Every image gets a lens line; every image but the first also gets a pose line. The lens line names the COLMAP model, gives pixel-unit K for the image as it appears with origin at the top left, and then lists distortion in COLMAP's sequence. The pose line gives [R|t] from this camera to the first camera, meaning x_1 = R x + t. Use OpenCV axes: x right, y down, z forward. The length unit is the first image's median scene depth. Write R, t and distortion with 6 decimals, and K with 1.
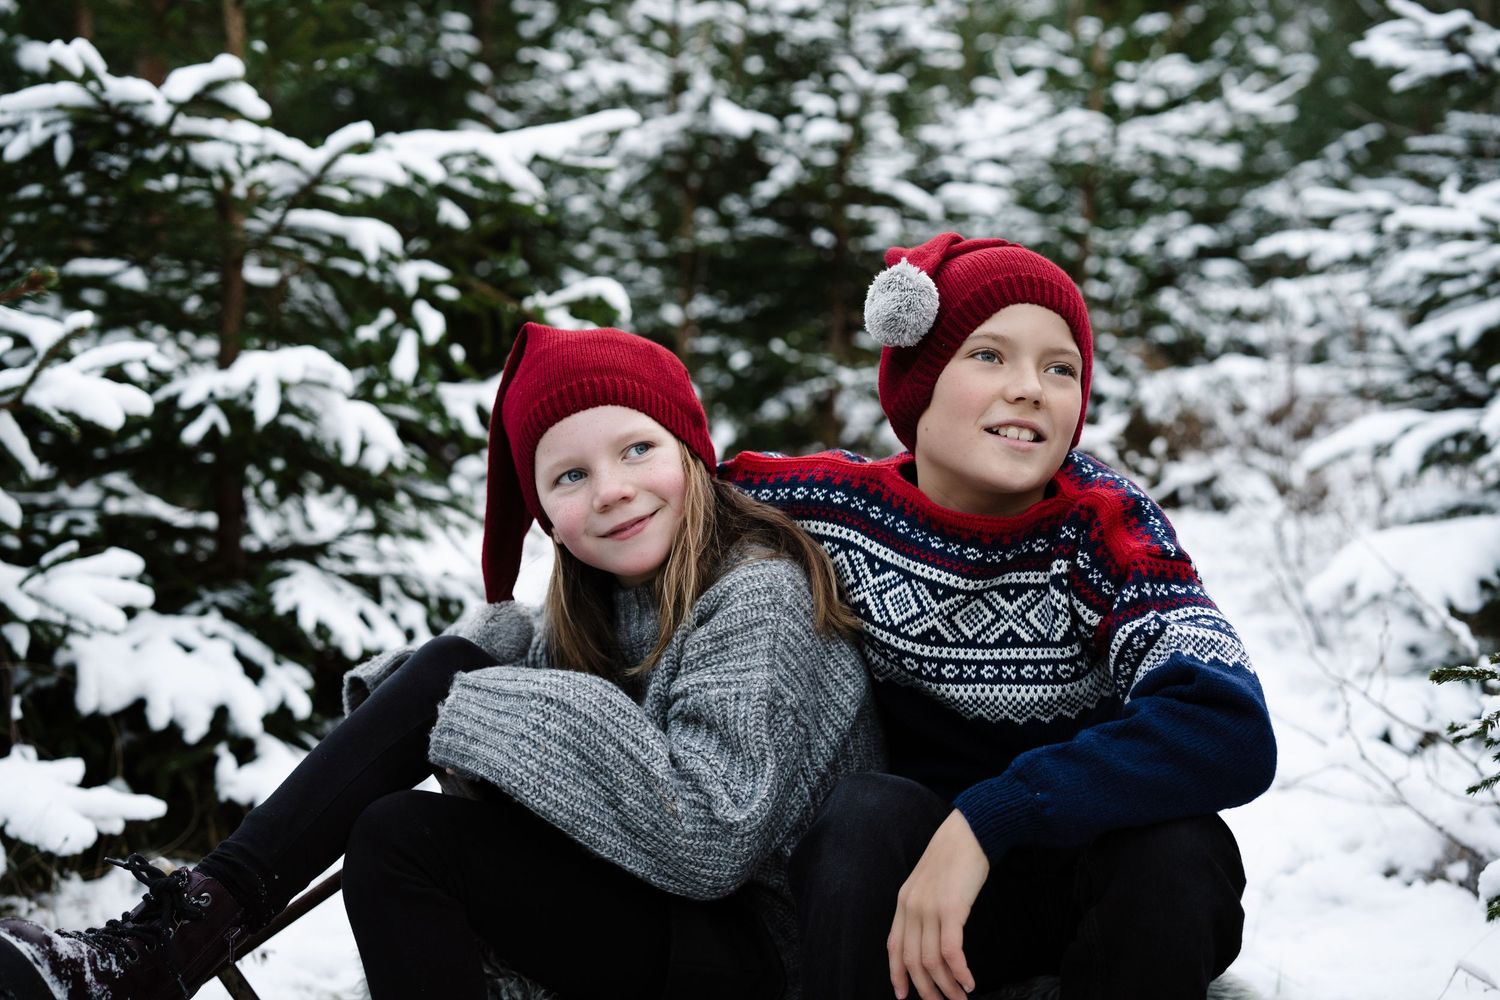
lens RADIAL K [[2077.6, 0, 762.7], [0, 2077.6, 501.4], [0, 0, 1]] dist [0.247985, 0.000000]
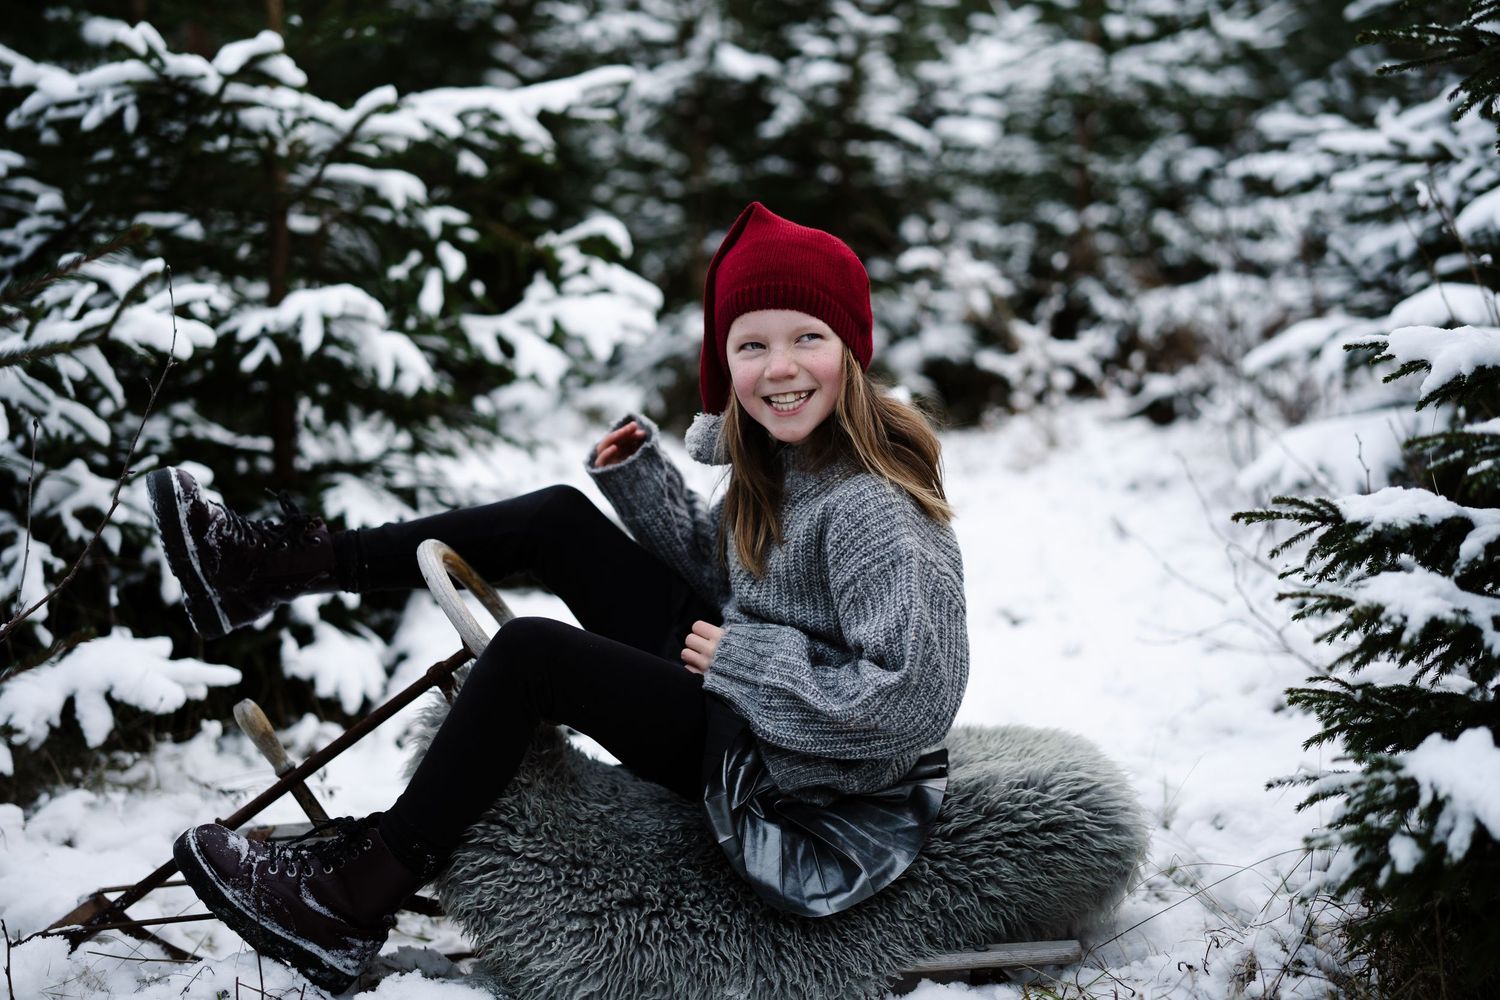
lens RADIAL K [[2077.6, 0, 747.5], [0, 2077.6, 502.2], [0, 0, 1]] dist [0.247985, 0.000000]
pose [[0.999266, -0.024071, -0.029799, 0.029141], [0.024978, 0.999224, 0.030452, 0.013083], [0.029042, -0.031174, 0.999092, -0.122049]]
